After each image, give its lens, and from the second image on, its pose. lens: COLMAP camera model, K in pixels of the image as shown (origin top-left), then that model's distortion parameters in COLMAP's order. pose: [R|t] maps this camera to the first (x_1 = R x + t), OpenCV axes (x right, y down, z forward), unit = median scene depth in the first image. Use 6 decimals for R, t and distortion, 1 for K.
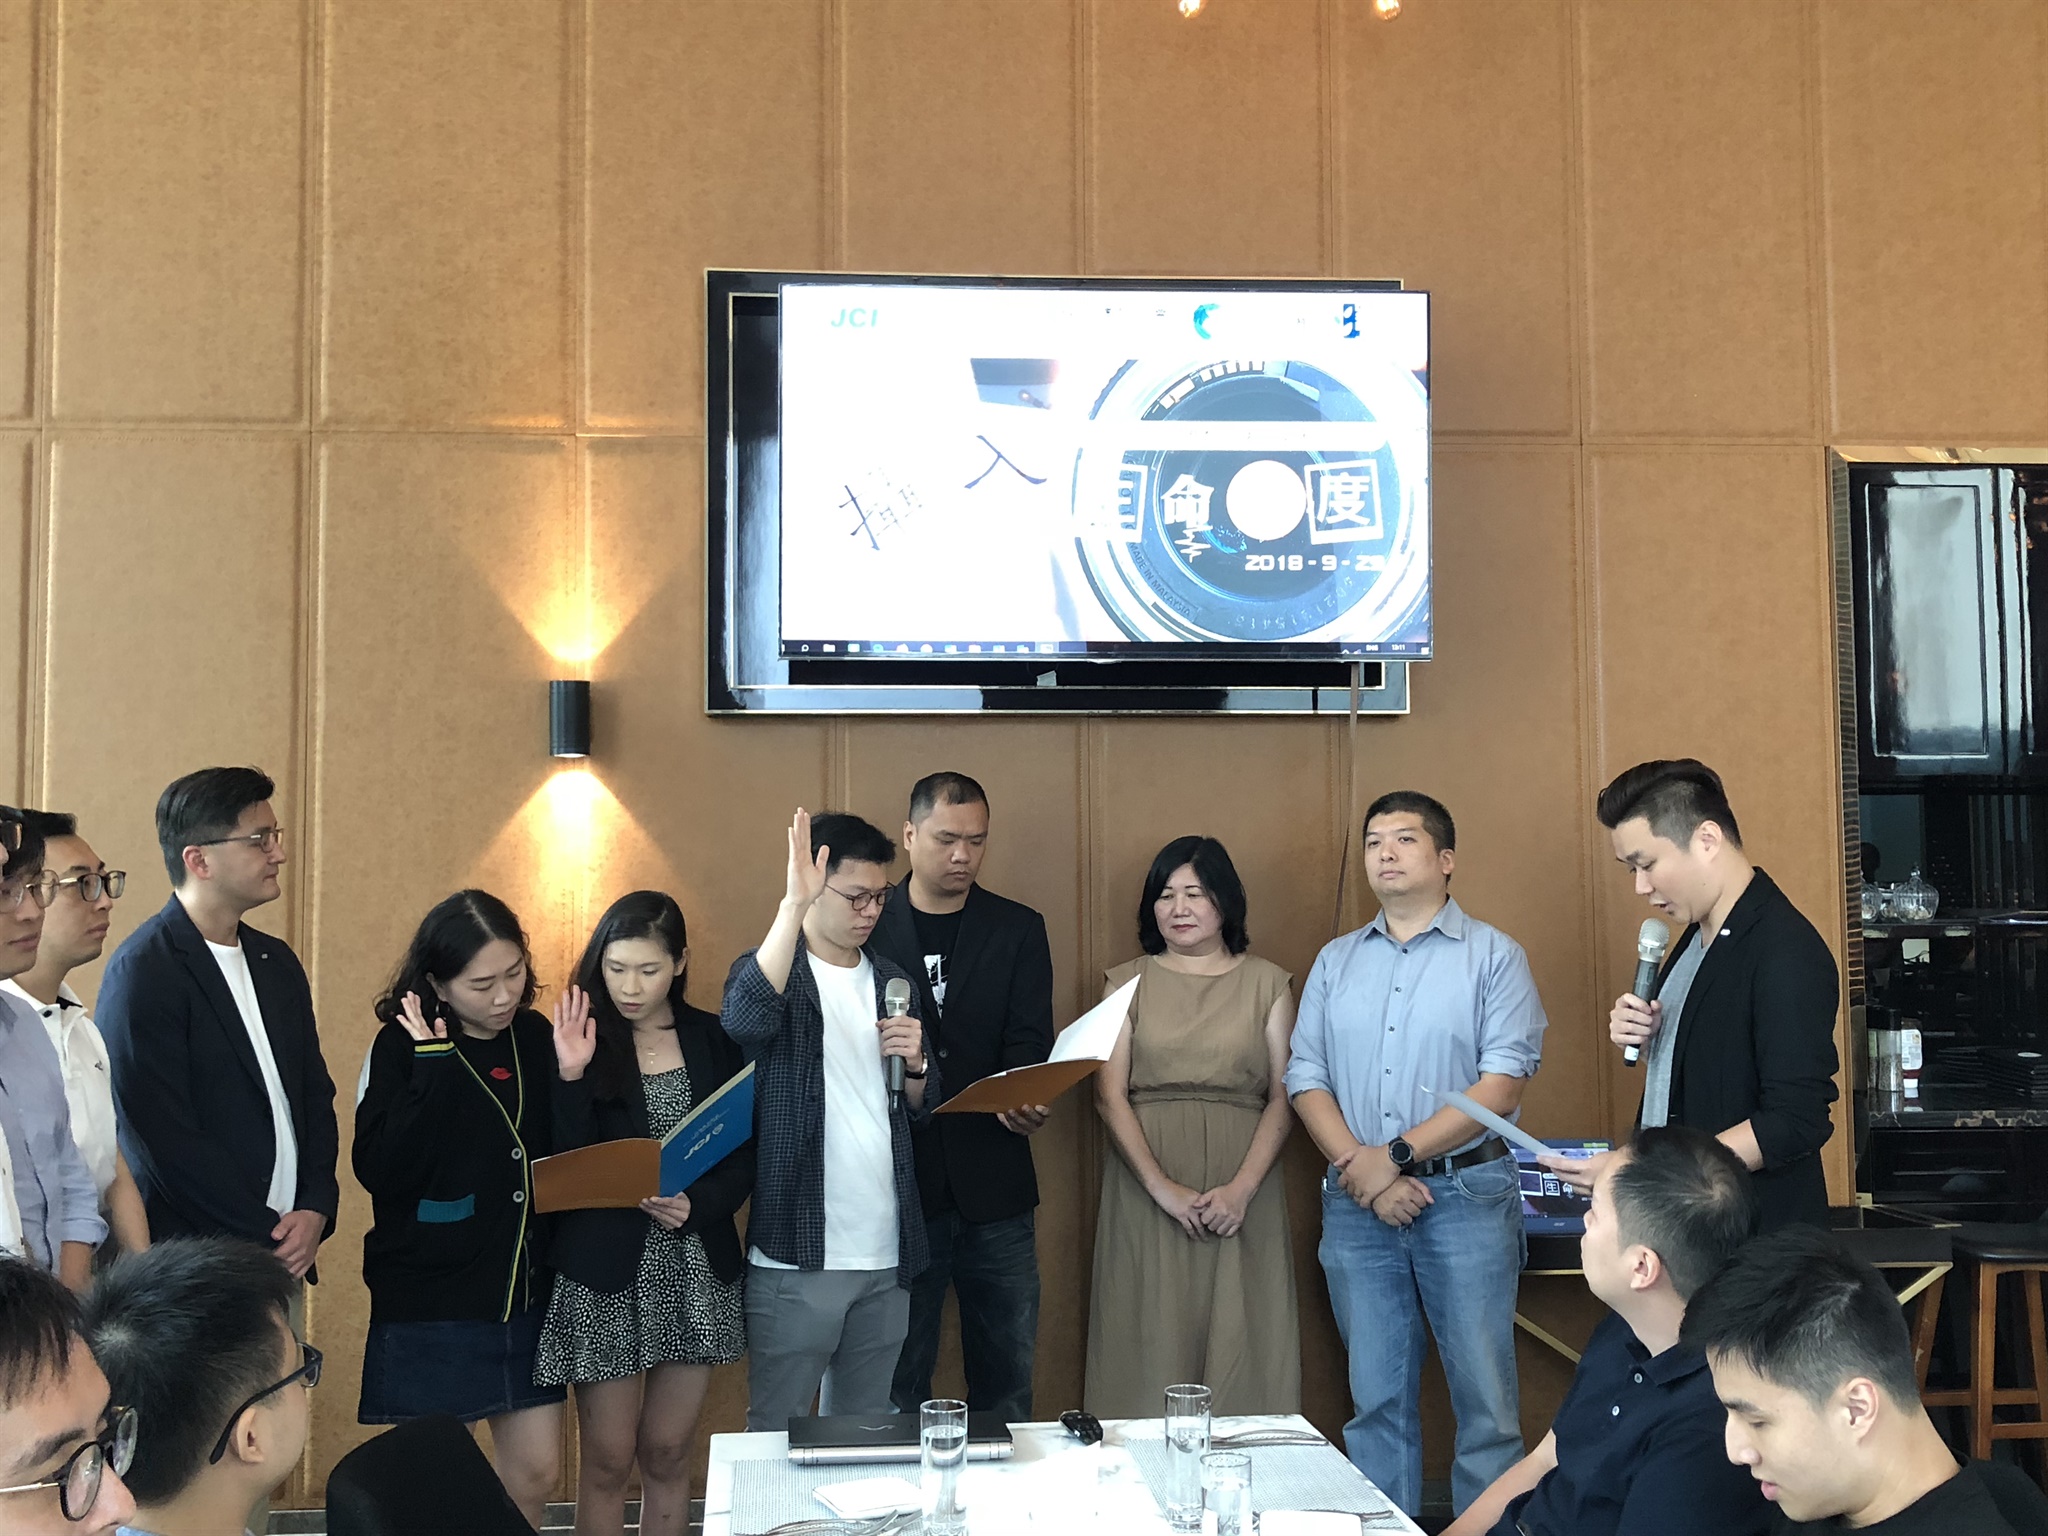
lens RADIAL K [[2045.9, 0, 1017.9], [0, 2045.9, 773.4], [0, 0, 1]] dist [0.146970, -0.409044]
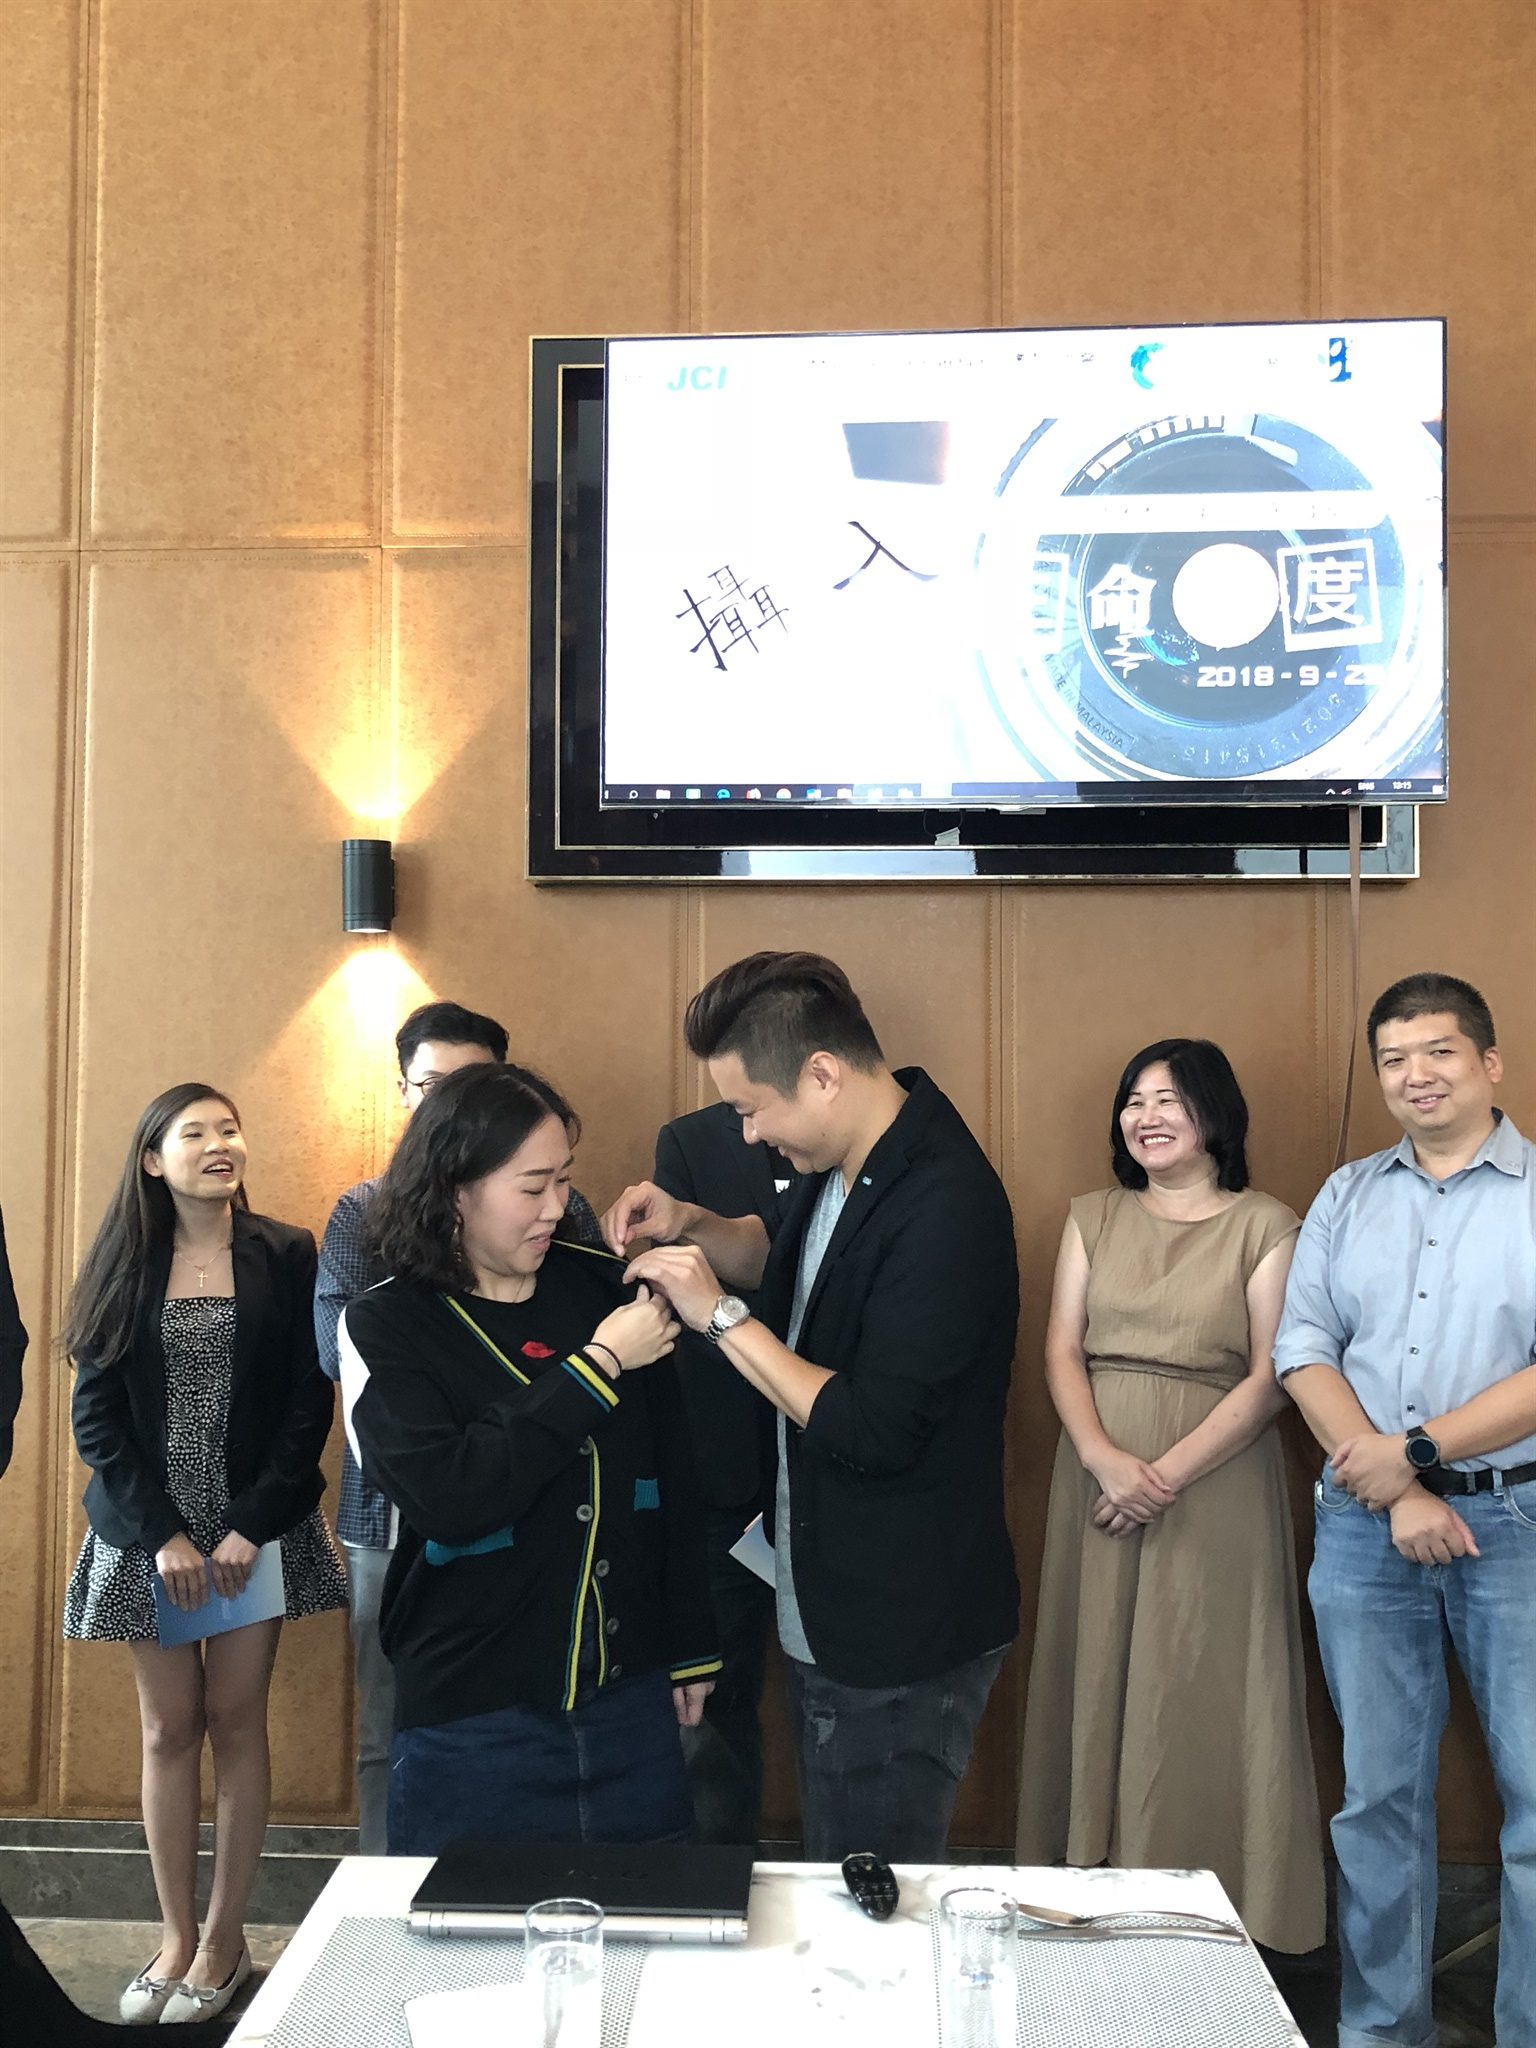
lens RADIAL K [[1990.9, 0, 768.0], [0, 1990.9, 1024.0], [0, 0, 1]] dist [0.006260, 0.010933]
pose [[0.989892, 0.006809, -0.141662, 0.055401], [-0.005608, 0.999945, 0.008875, 0.020400], [0.141715, -0.007991, 0.989875, 0.226638]]
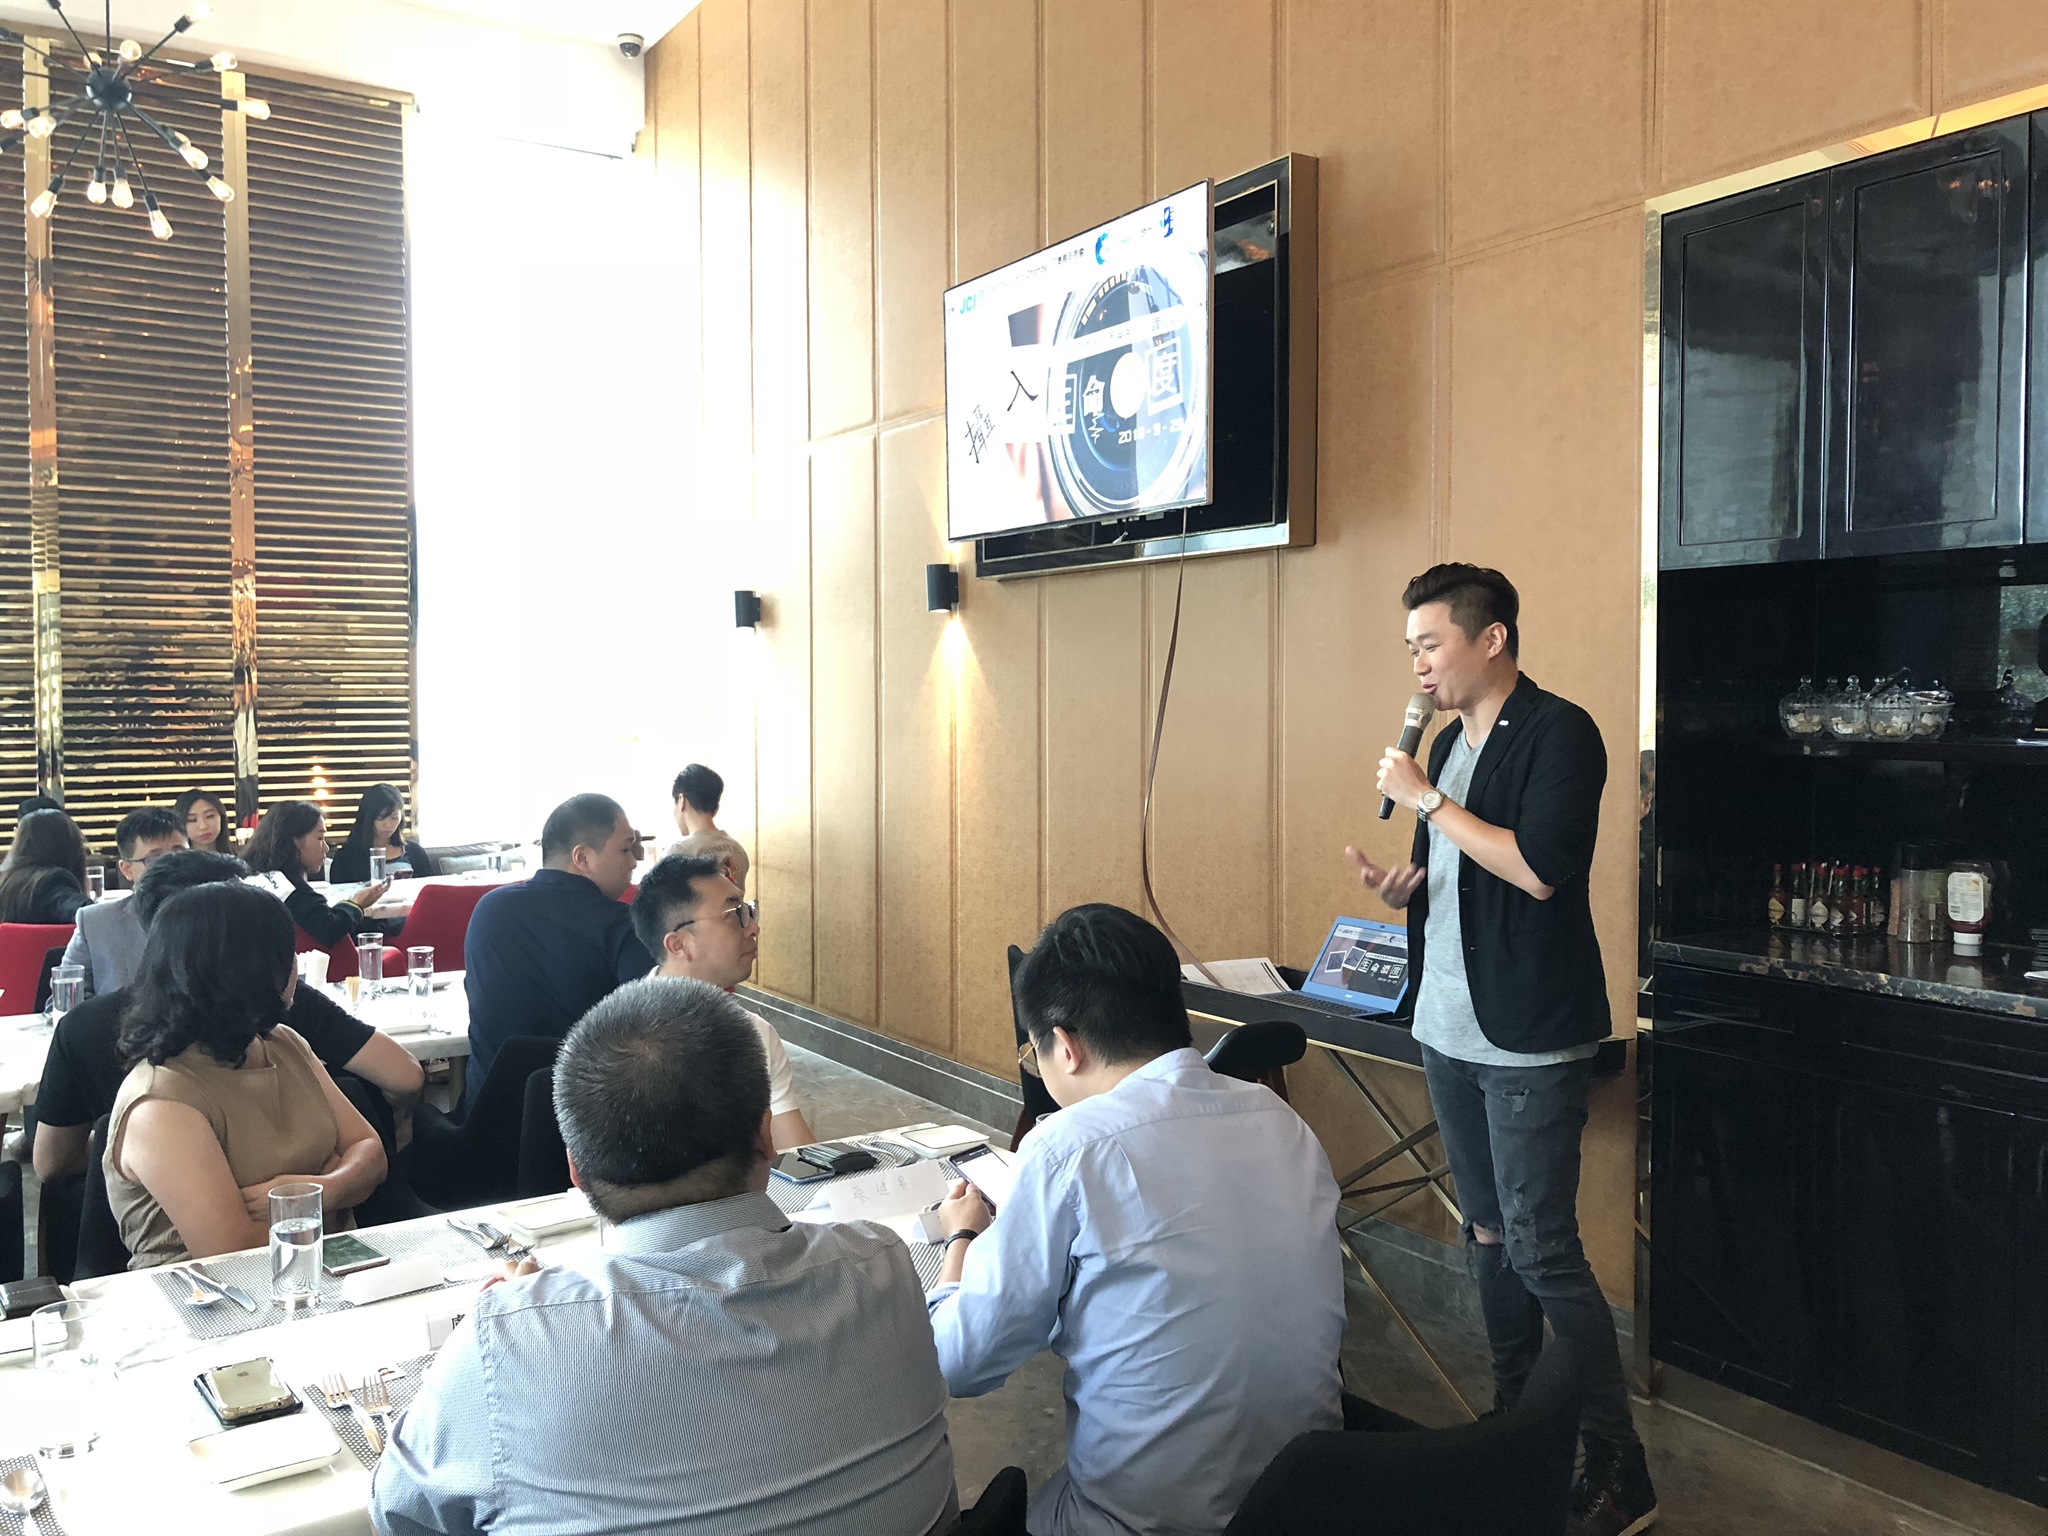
lens RADIAL K [[1708.1, 0, 1024.0], [0, 1708.1, 768.0], [0, 0, 1]] dist [0.028604, -0.004839]
pose [[0.479944, 0.038033, -0.876474, 0.961145], [0.045026, 0.996675, 0.067904, 0.024188], [0.876143, -0.072054, 0.476636, 0.411056]]
